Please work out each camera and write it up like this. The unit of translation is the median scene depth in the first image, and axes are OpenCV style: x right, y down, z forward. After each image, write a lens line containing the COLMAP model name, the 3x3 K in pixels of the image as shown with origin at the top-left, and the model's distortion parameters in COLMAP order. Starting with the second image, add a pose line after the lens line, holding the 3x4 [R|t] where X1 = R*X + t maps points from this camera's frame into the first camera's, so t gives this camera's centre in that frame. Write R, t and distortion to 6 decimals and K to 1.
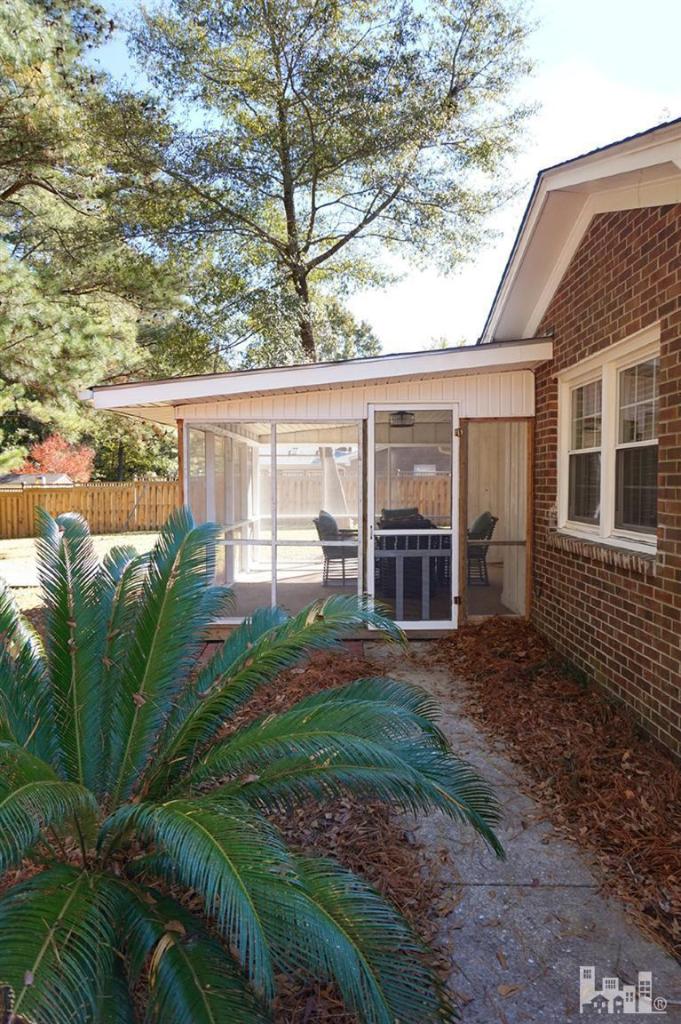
lens RADIAL K [[692.8, 0, 340.5], [0, 692.8, 512.0], [0, 0, 1]] dist [-0.020012, 0.004973]
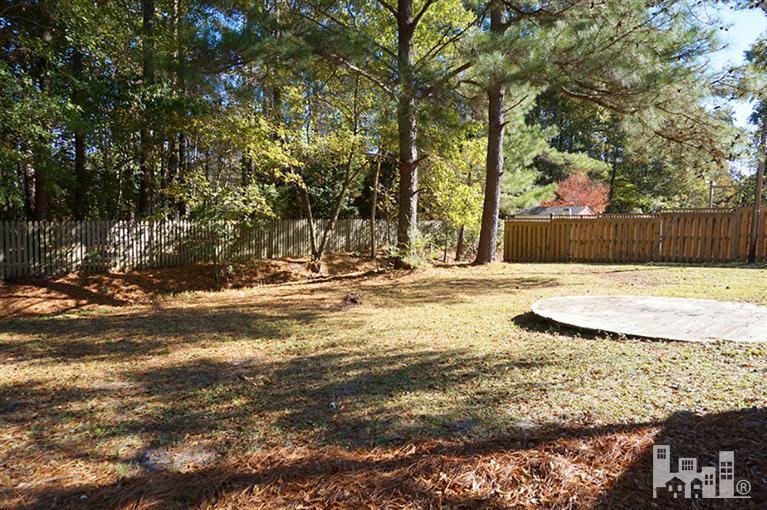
lens RADIAL K [[518.9, 0, 383.5], [0, 518.9, 255.0], [0, 0, 1]] dist [-0.020012, 0.004973]
pose [[0.782041, 0.049553, -0.621254, -0.142697], [-0.034211, 0.998744, 0.036597, 0.003690], [0.622288, -0.007367, 0.782754, 0.157057]]
